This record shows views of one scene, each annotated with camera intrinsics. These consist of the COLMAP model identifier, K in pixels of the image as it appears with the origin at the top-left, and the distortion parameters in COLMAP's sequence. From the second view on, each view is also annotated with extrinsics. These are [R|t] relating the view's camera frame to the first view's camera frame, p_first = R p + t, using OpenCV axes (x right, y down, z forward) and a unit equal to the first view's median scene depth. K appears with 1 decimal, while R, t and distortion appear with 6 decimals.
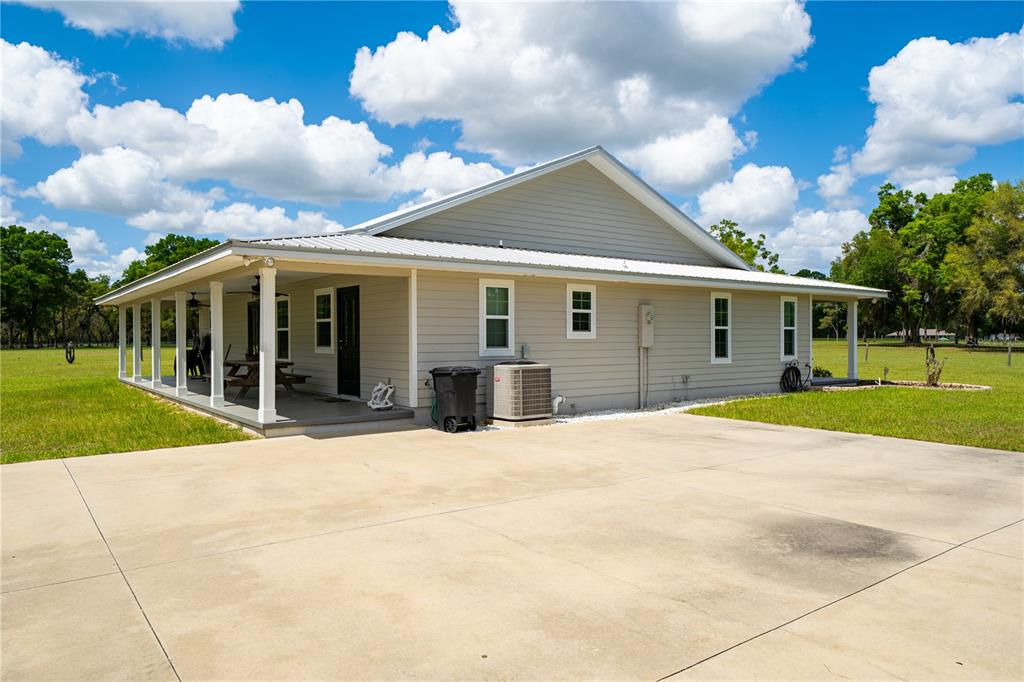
lens RADIAL K [[692.3, 0, 509.1], [0, 692.3, 339.4], [0, 0, 1]] dist [0.038367, -0.004482]
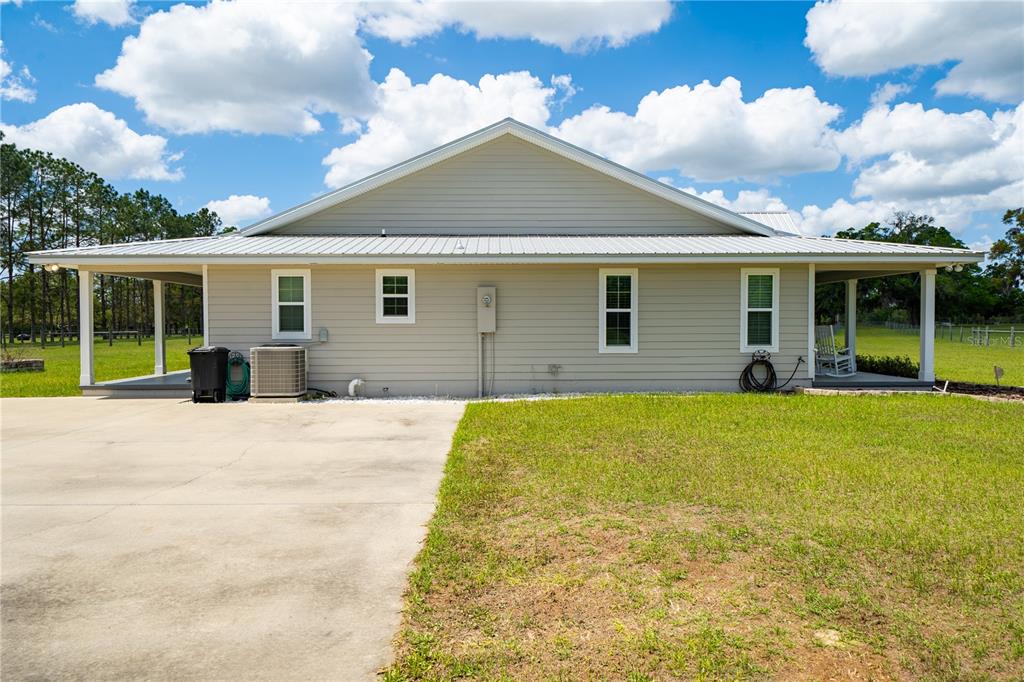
lens RADIAL K [[692.3, 0, 508.1], [0, 692.3, 344.9], [0, 0, 1]] dist [0.038367, -0.004482]
pose [[0.813412, 0.019876, -0.581349, 0.692950], [-0.001101, 0.999467, 0.032632, -0.002278], [0.581688, -0.025903, 0.813000, 0.233004]]
